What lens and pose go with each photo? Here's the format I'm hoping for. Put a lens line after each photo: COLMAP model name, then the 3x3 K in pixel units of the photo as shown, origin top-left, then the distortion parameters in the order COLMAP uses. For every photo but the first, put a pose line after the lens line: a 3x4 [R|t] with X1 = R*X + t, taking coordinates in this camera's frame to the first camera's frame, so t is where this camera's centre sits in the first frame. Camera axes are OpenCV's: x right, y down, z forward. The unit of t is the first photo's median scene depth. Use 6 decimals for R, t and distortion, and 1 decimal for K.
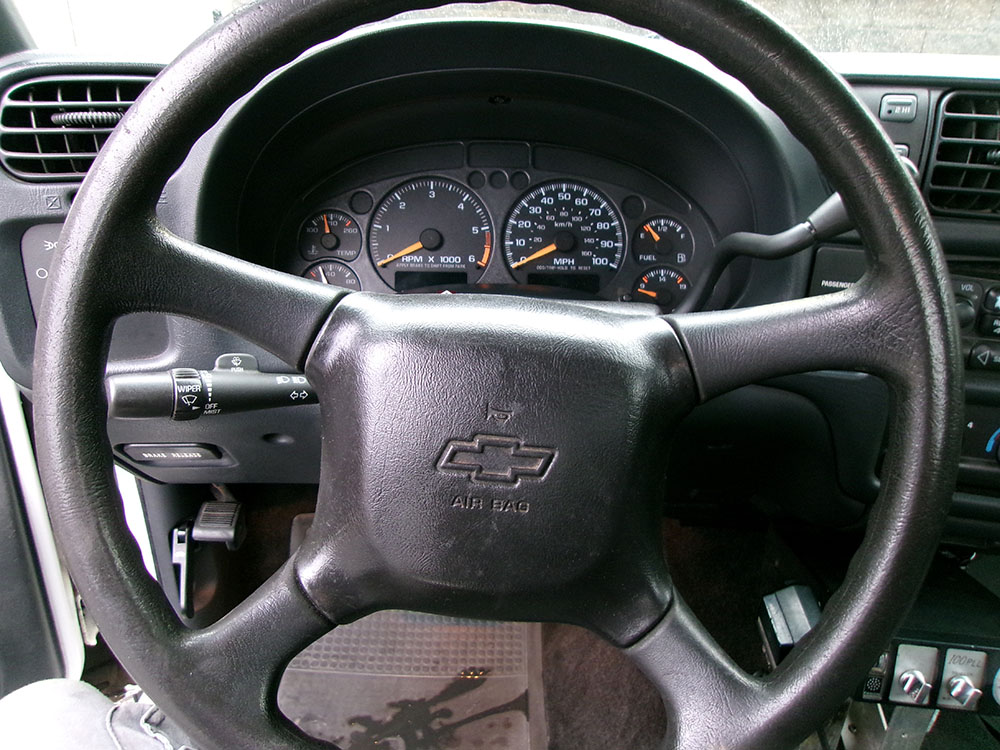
lens RADIAL K [[776.7, 0, 506.8], [0, 776.7, 374.5], [0, 0, 1]] dist [-0.032958, 0.053366]
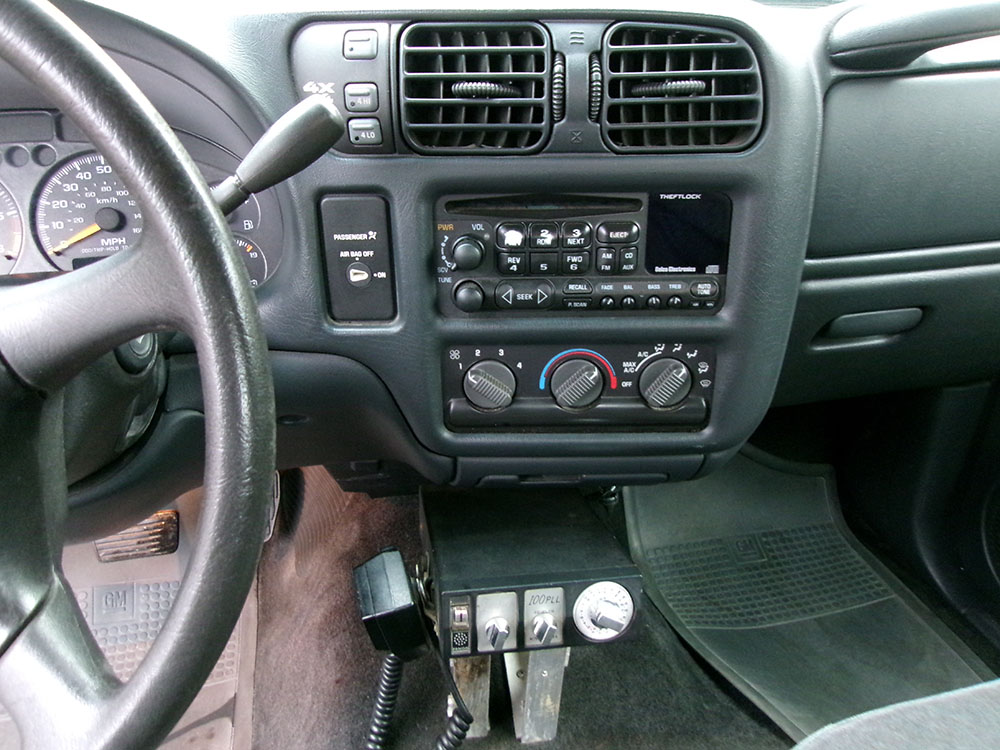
lens RADIAL K [[776.7, 0, 506.8], [0, 776.7, 374.5], [0, 0, 1]] dist [-0.032958, 0.053366]
pose [[0.975176, -0.132038, 0.177755, 0.341027], [0.125367, 0.990934, 0.048301, 0.022559], [-0.182521, -0.024817, 0.982889, 0.023720]]
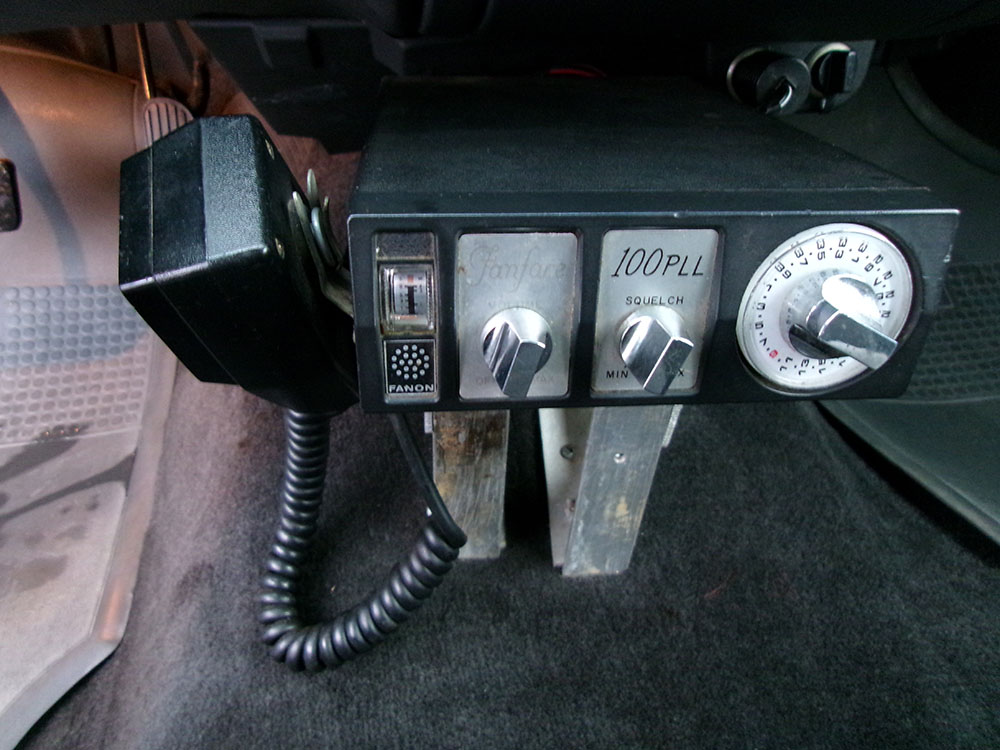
lens RADIAL K [[776.7, 0, 506.8], [0, 776.7, 374.5], [0, 0, 1]] dist [-0.032958, 0.053366]
pose [[0.989841, -0.120287, 0.075799, 0.416900], [0.089891, 0.942518, 0.321838, 0.254008], [-0.110154, -0.311755, 0.943756, 0.567221]]
